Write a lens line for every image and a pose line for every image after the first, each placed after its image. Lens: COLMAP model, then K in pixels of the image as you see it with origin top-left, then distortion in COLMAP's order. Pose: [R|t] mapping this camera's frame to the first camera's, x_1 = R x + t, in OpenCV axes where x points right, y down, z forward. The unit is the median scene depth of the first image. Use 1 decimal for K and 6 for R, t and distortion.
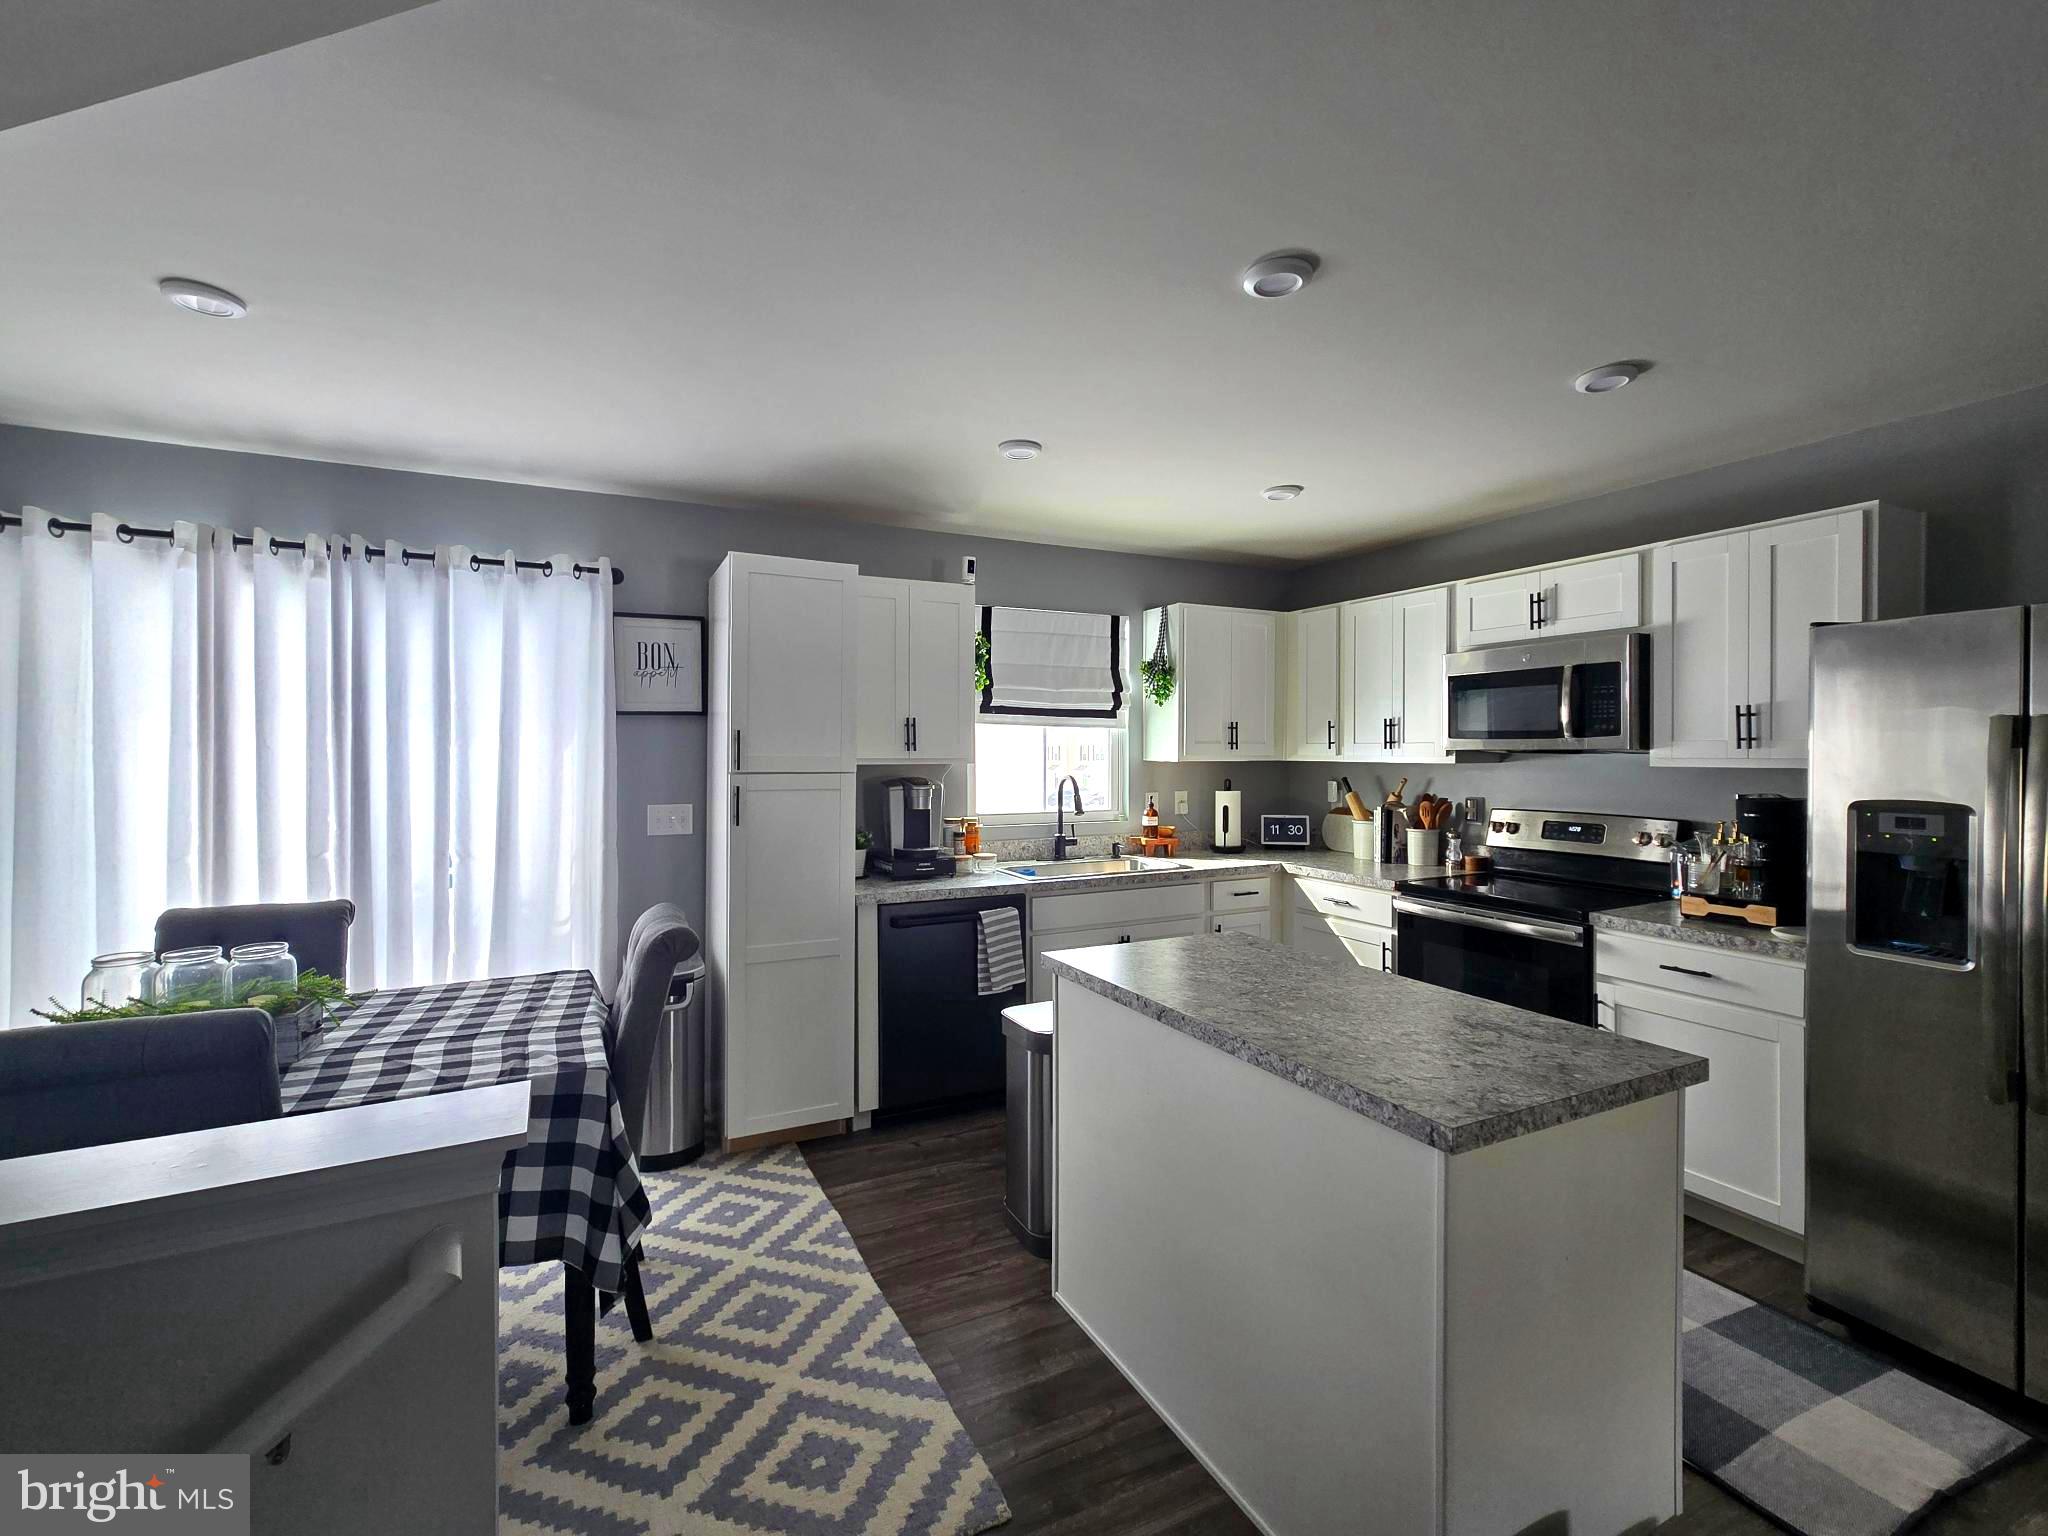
lens RADIAL K [[909.9, 0, 1027.1], [0, 909.9, 761.1], [0, 0, 1]] dist [0.001064, 0.001336]
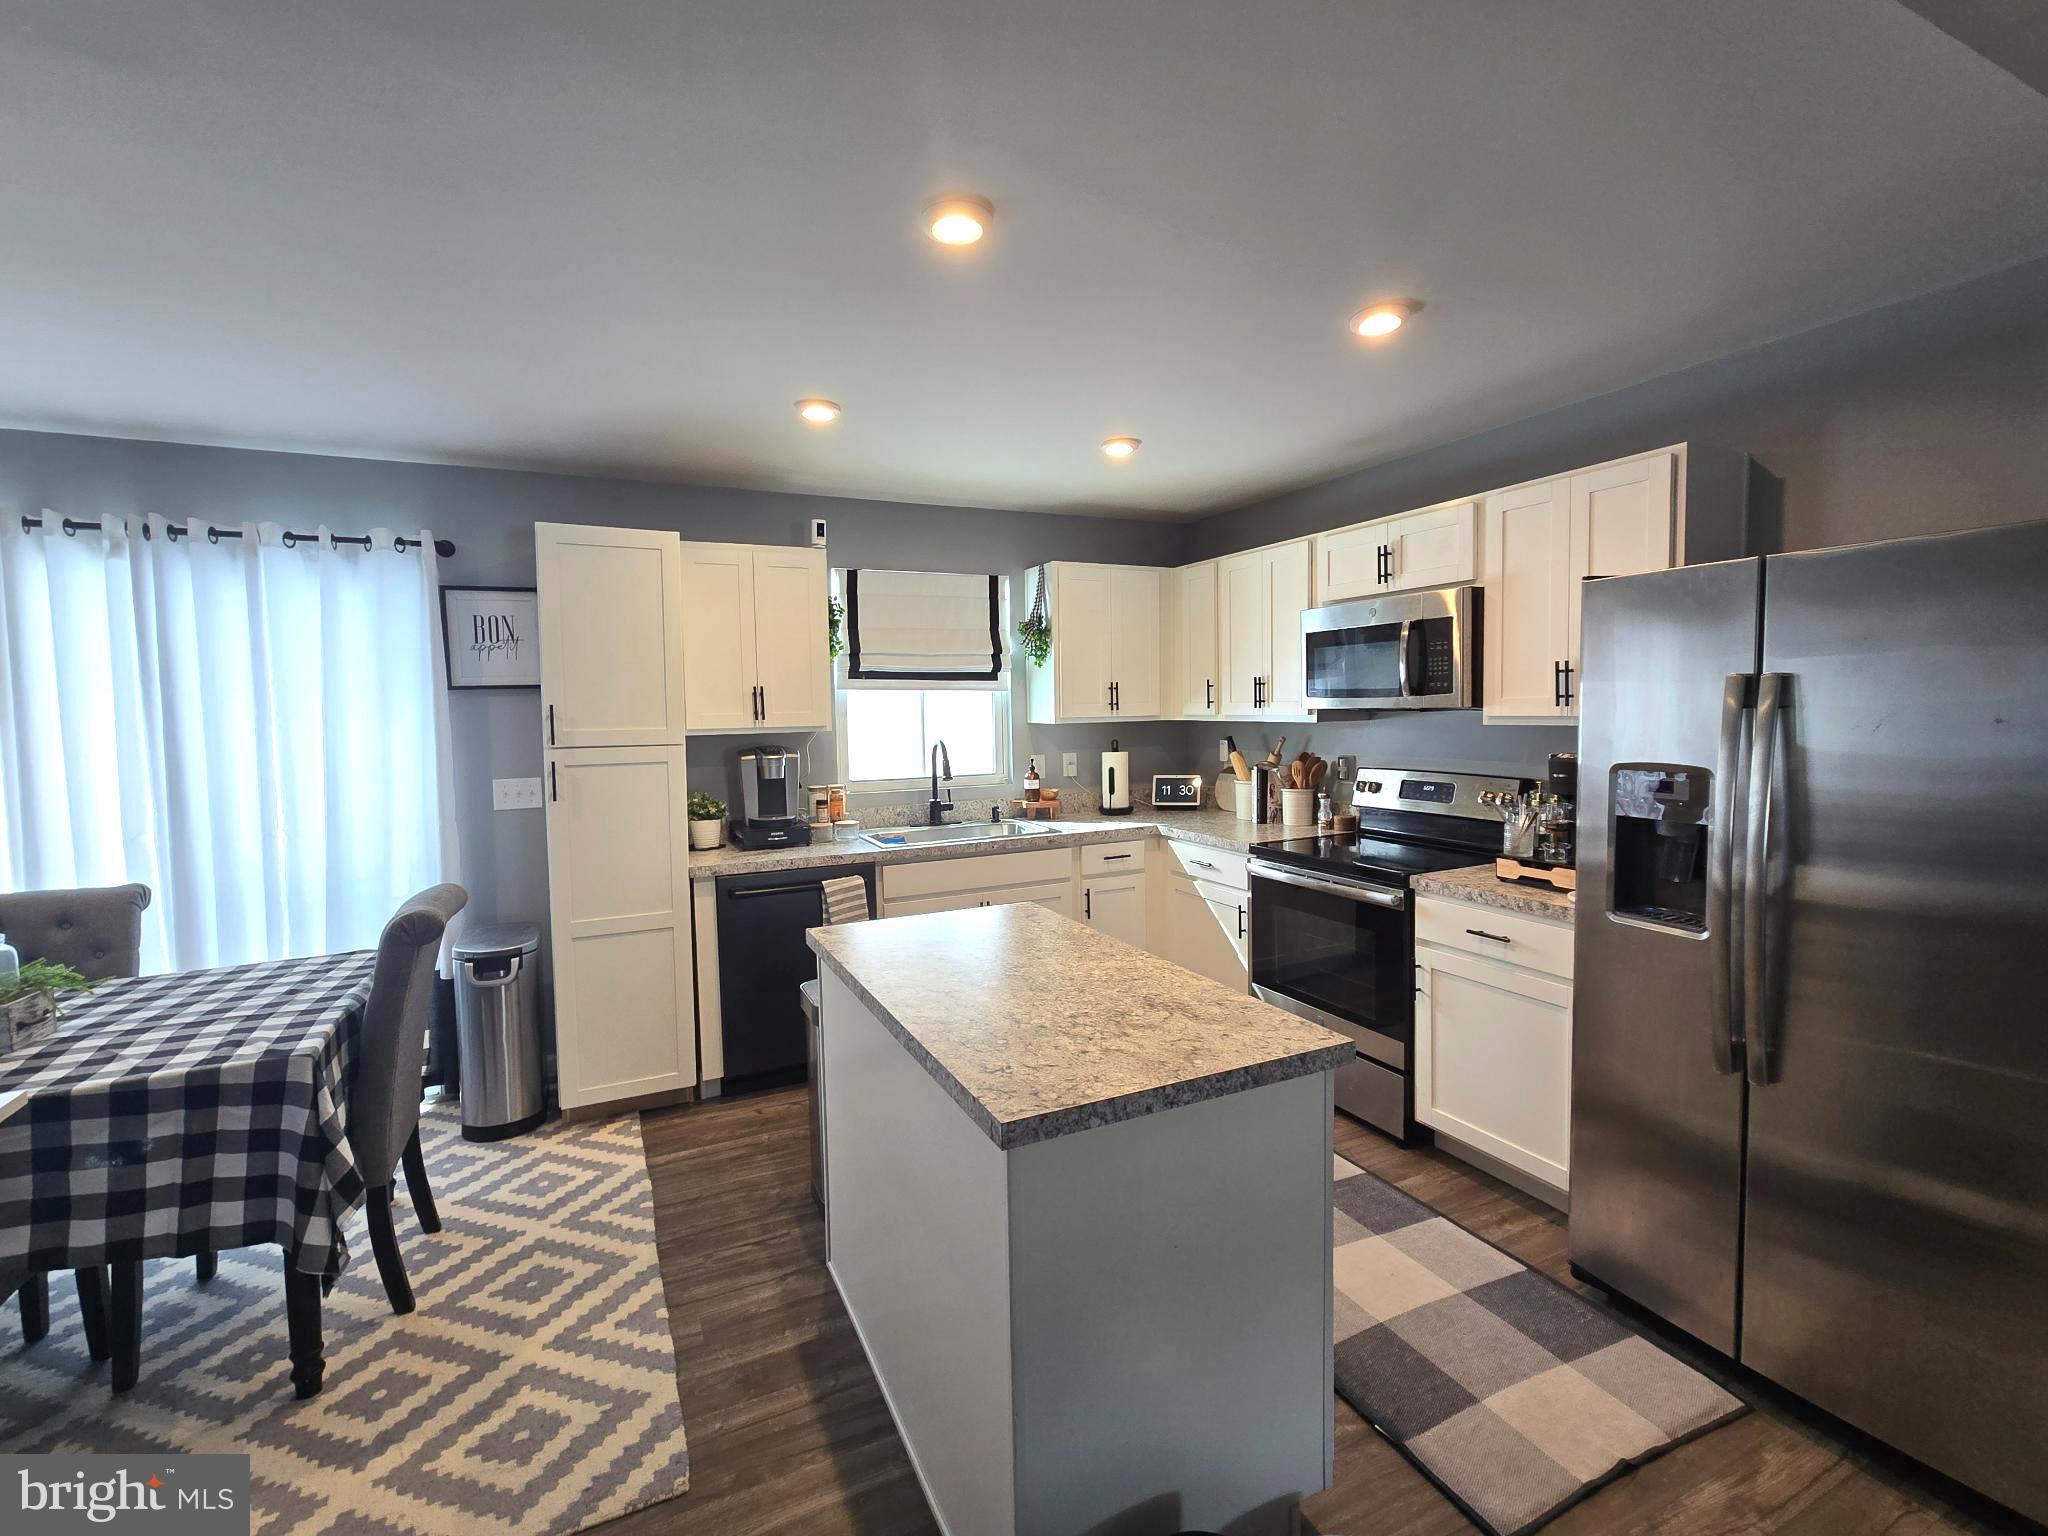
lens RADIAL K [[907.6, 0, 1026.6], [0, 907.6, 761.0], [0, 0, 1]] dist [0.000409, 0.001766]
pose [[0.999657, -0.017111, -0.019841, 0.192970], [0.018091, 0.998571, 0.050290, -0.011751], [0.018952, -0.050631, 0.998538, 0.019271]]
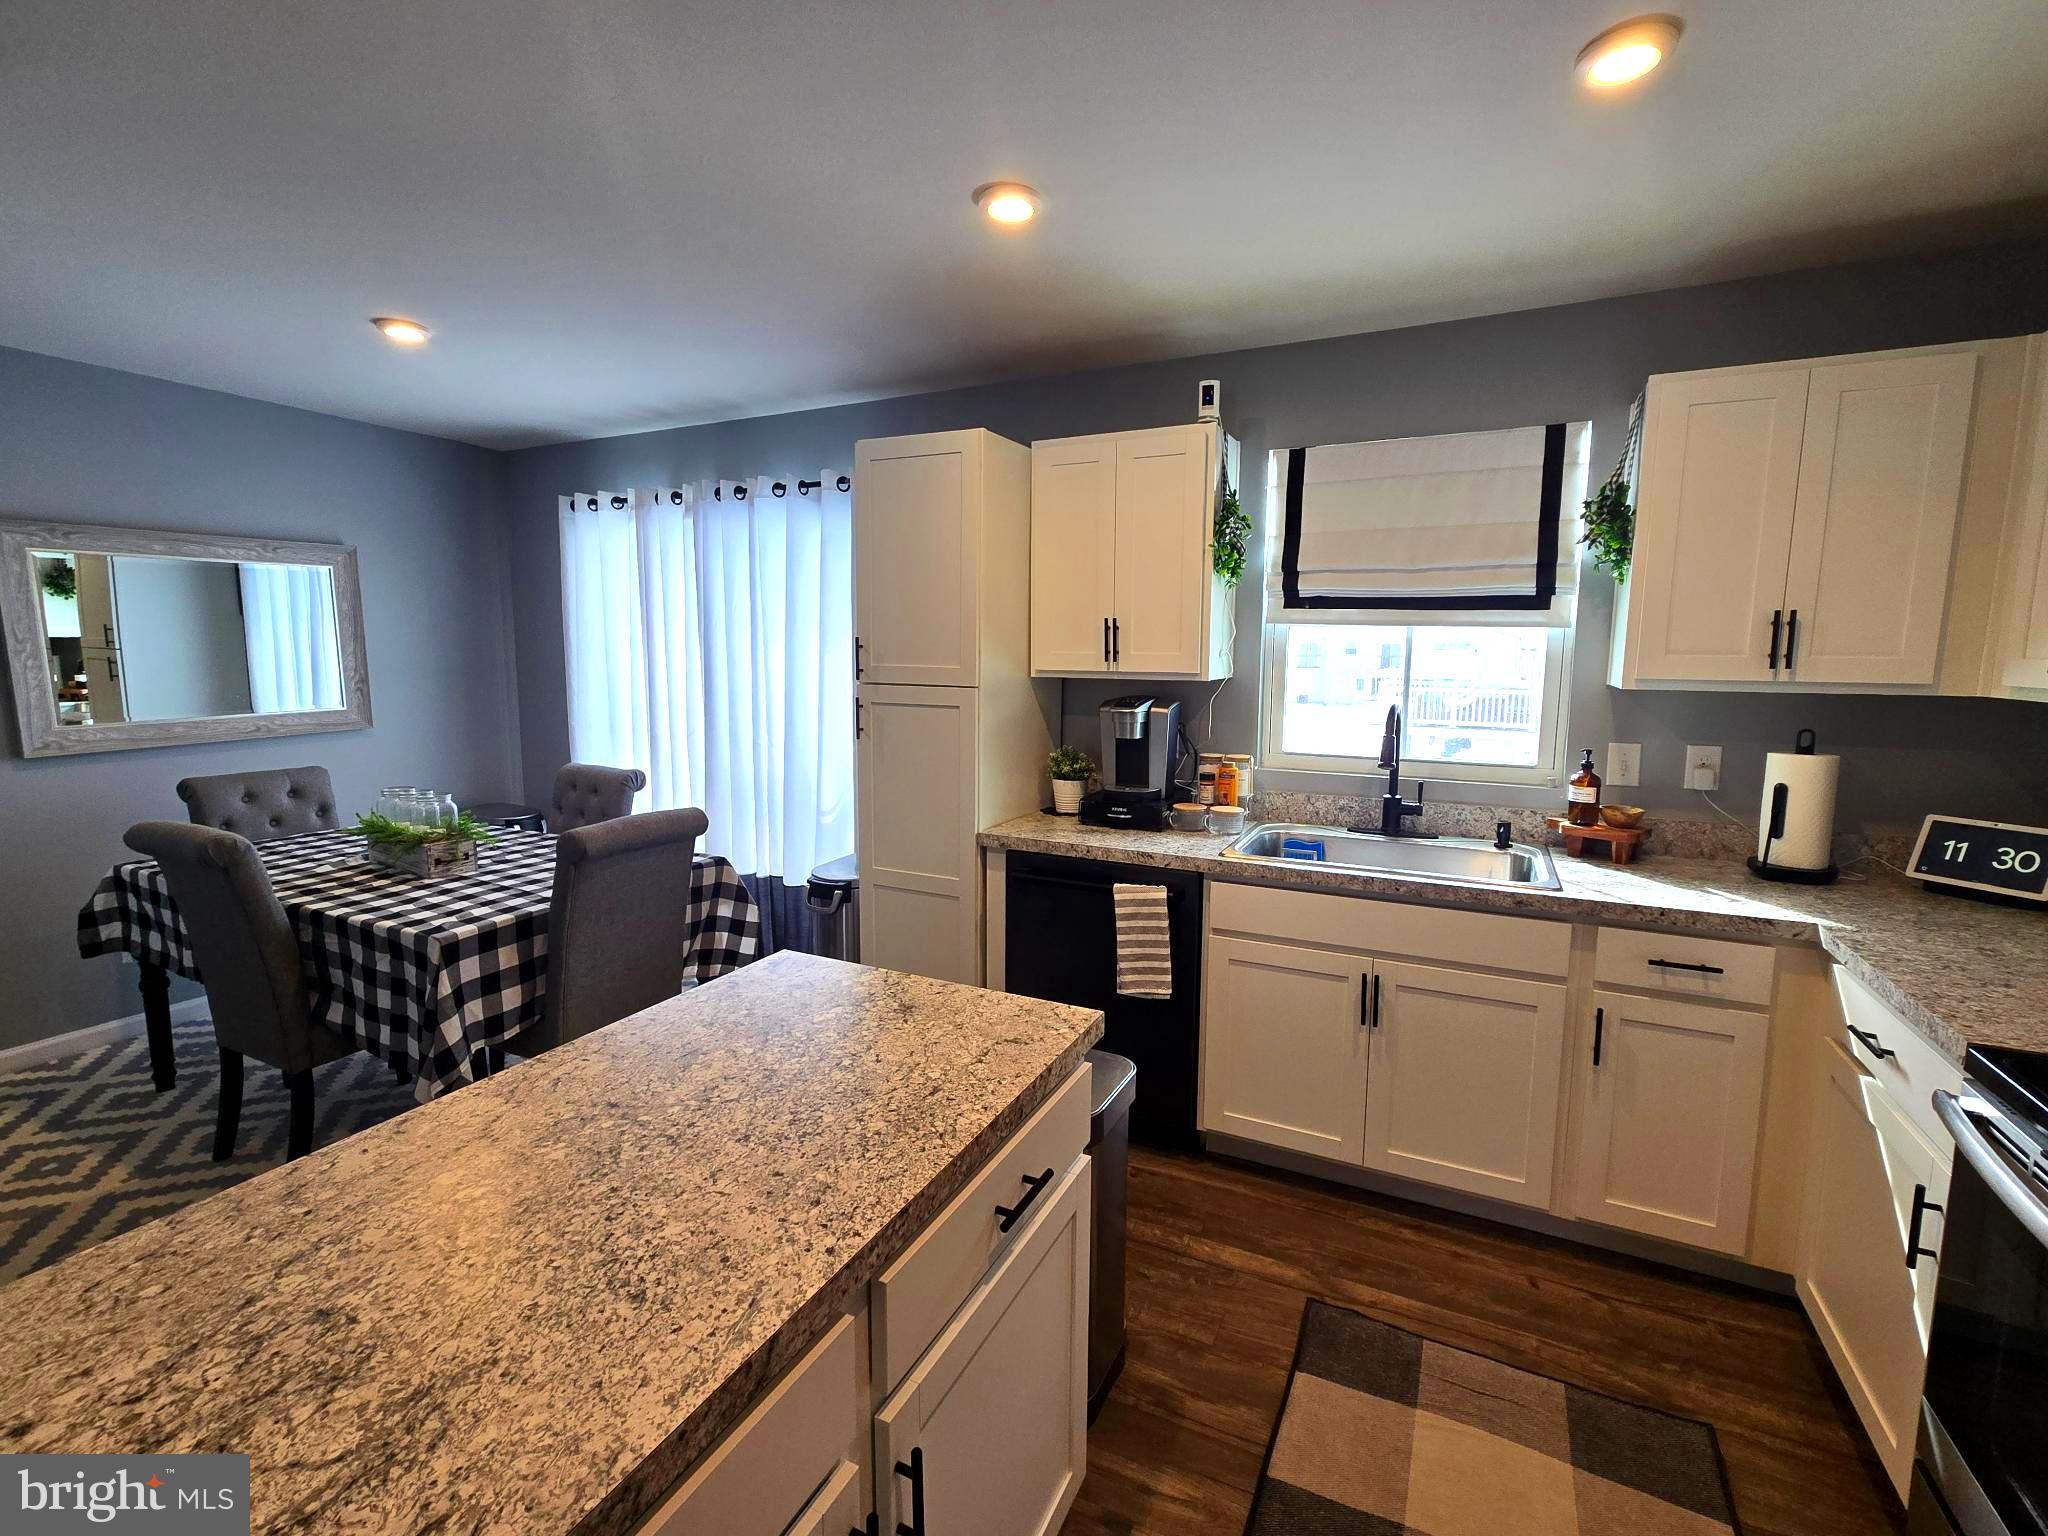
lens RADIAL K [[909.9, 0, 1027.1], [0, 909.9, 761.1], [0, 0, 1]] dist [0.001064, 0.001336]
pose [[0.603101, 0.103912, -0.790867, 0.476135], [-0.017919, 0.992993, 0.116805, -0.017329], [0.797463, -0.056274, 0.600737, 0.506373]]
